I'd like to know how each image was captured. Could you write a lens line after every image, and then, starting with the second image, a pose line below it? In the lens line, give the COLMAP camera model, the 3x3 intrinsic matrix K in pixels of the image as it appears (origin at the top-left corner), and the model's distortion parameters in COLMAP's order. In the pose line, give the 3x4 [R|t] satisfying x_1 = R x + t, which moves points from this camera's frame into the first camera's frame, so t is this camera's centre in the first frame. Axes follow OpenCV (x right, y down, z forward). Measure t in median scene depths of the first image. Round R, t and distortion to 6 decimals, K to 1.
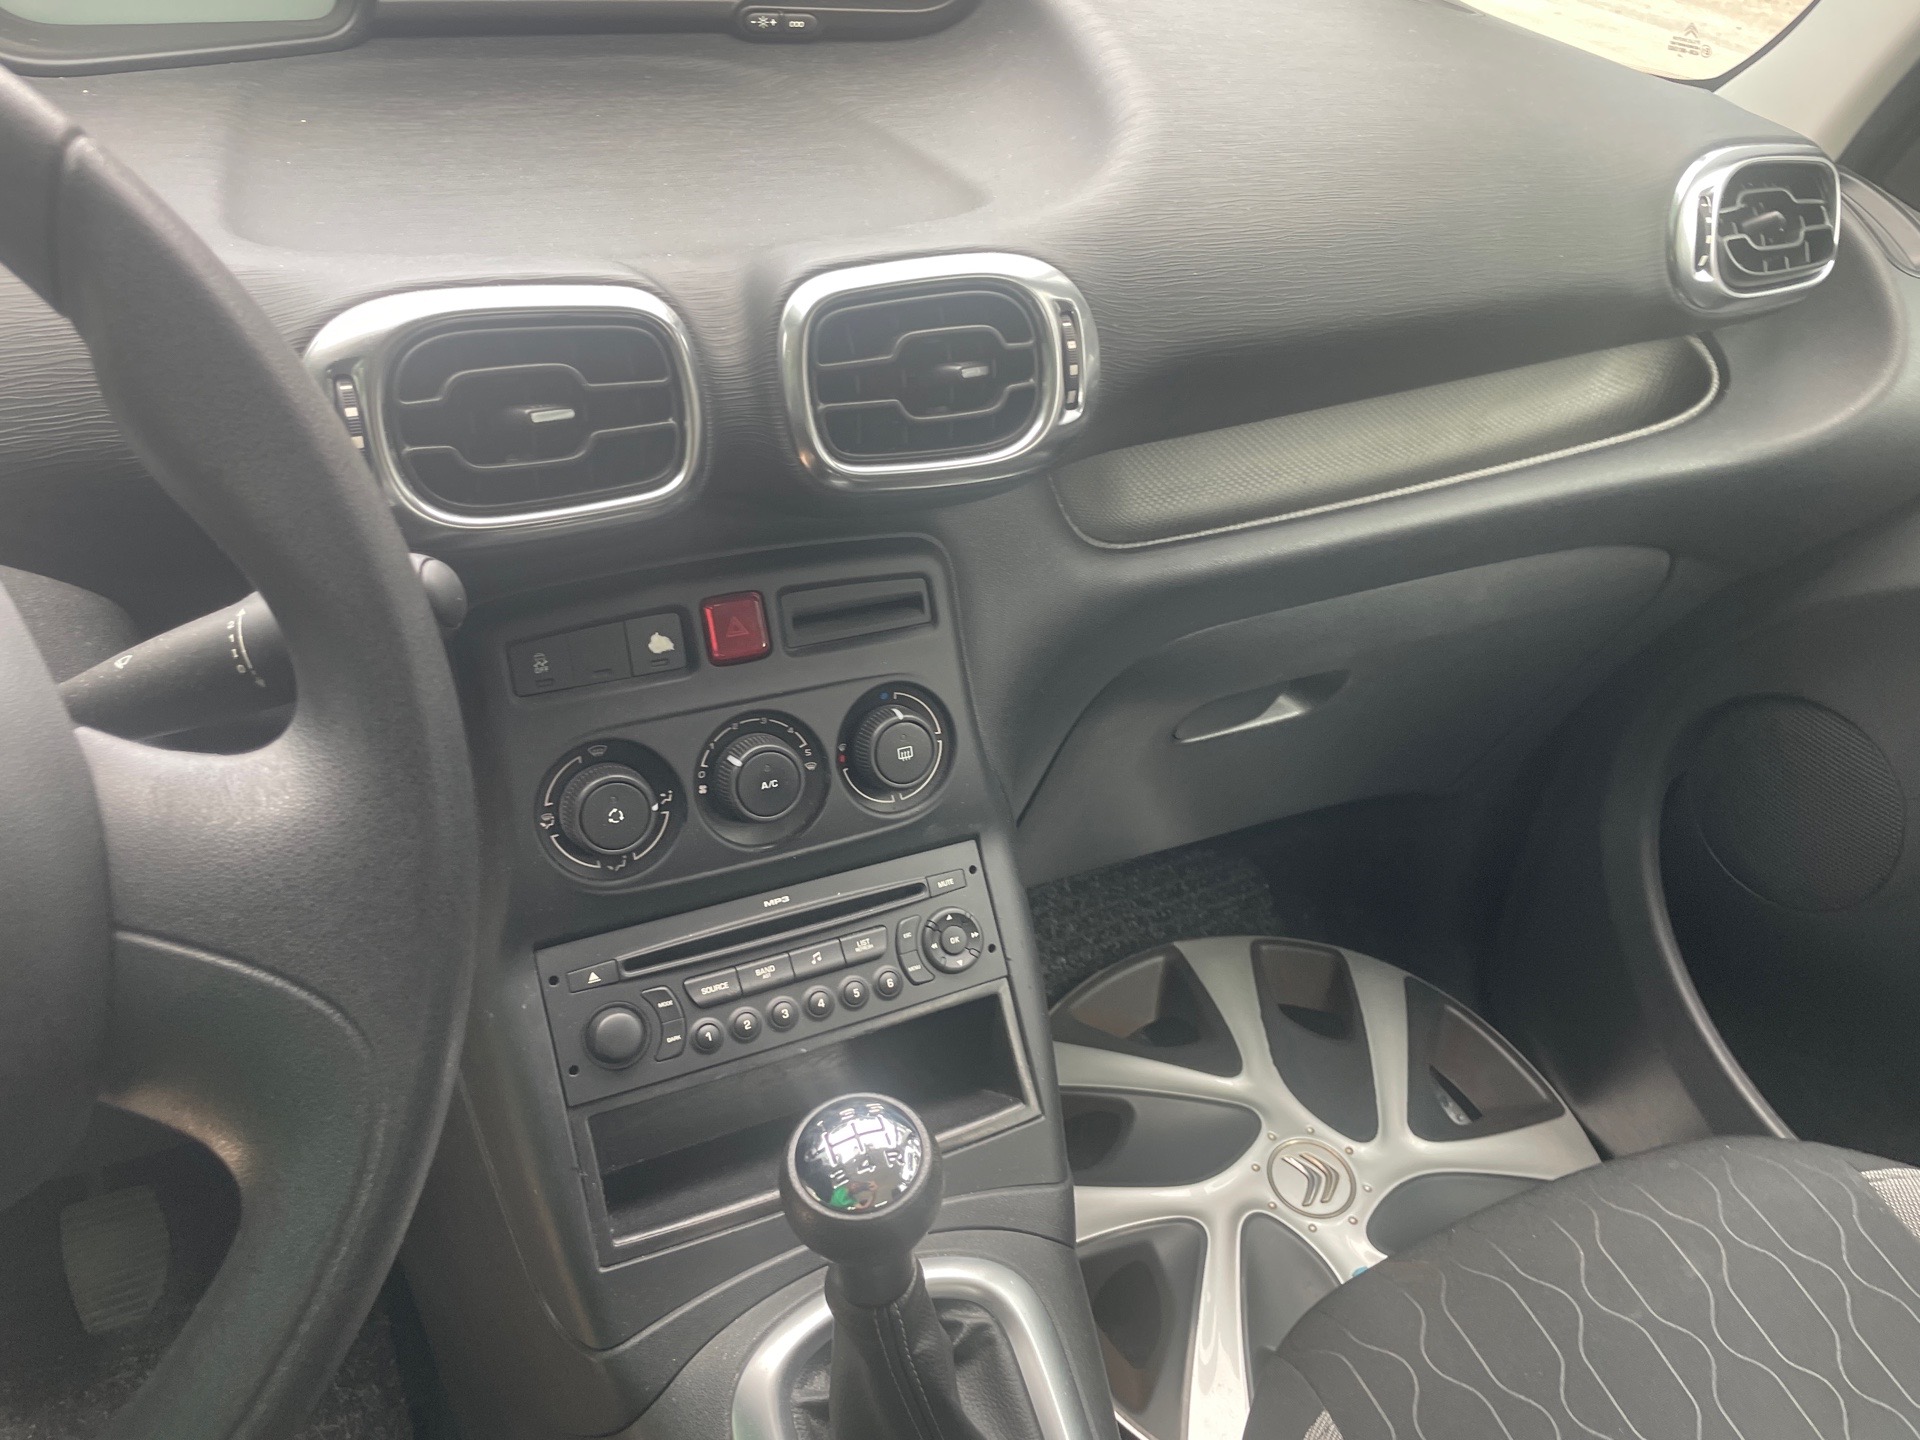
lens RADIAL K [[1454.0, 0, 948.6], [0, 1454.0, 716.6], [0, 0, 1]] dist [0.080963, -0.104624]
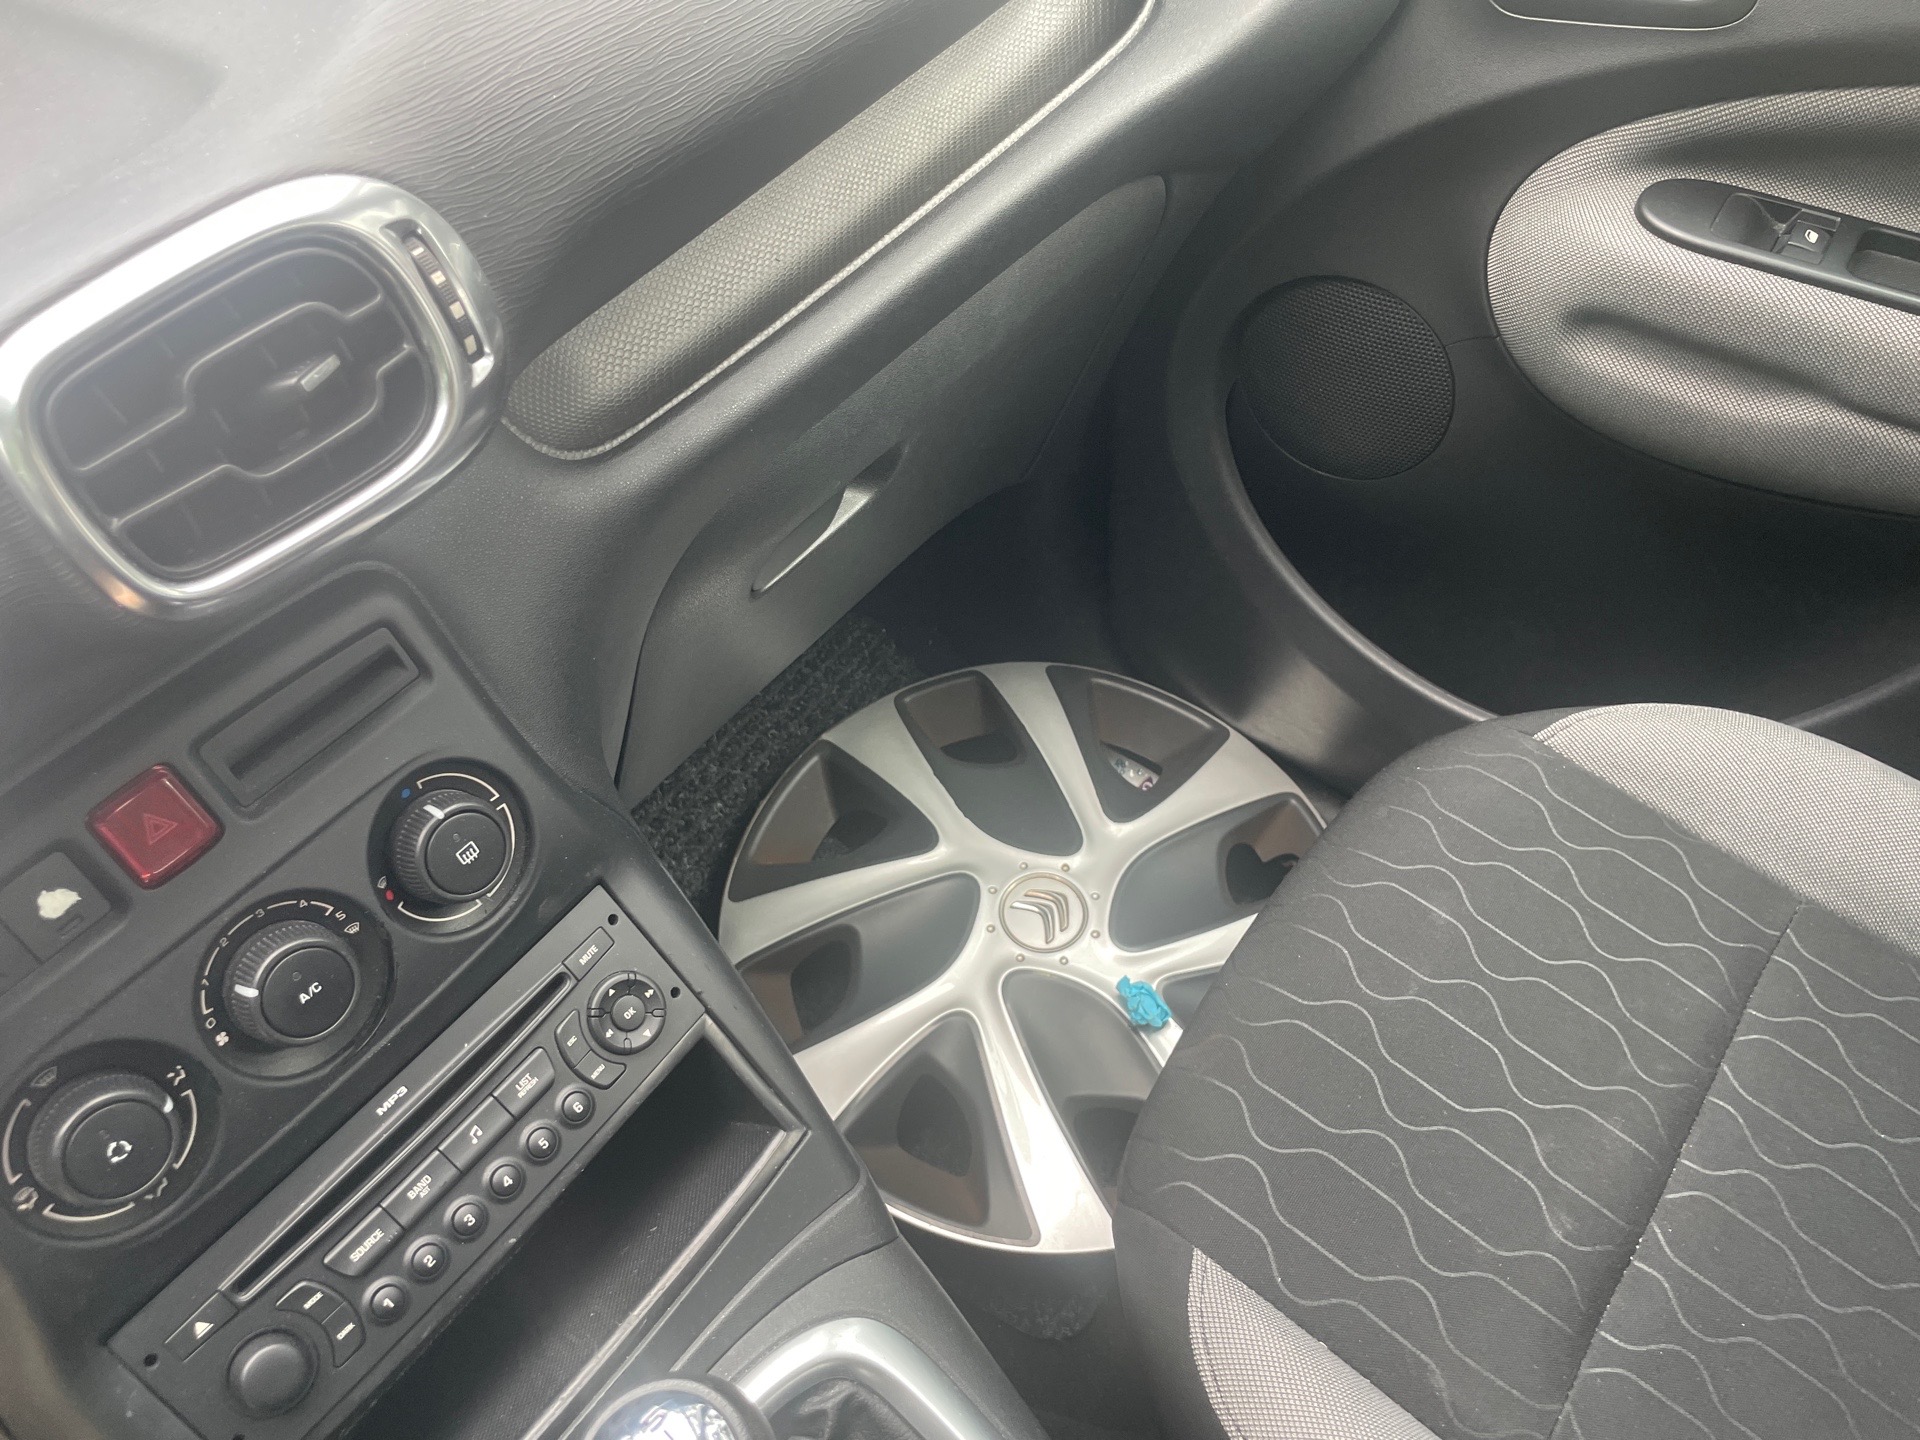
lens RADIAL K [[1454.0, 0, 955.3], [0, 1454.0, 703.2], [0, 0, 1]] dist [0.080963, -0.104624]
pose [[0.877730, -0.420017, 0.230597, 0.046863], [0.358152, 0.894800, 0.266571, -0.149289], [-0.318303, -0.151389, 0.935823, 0.205392]]
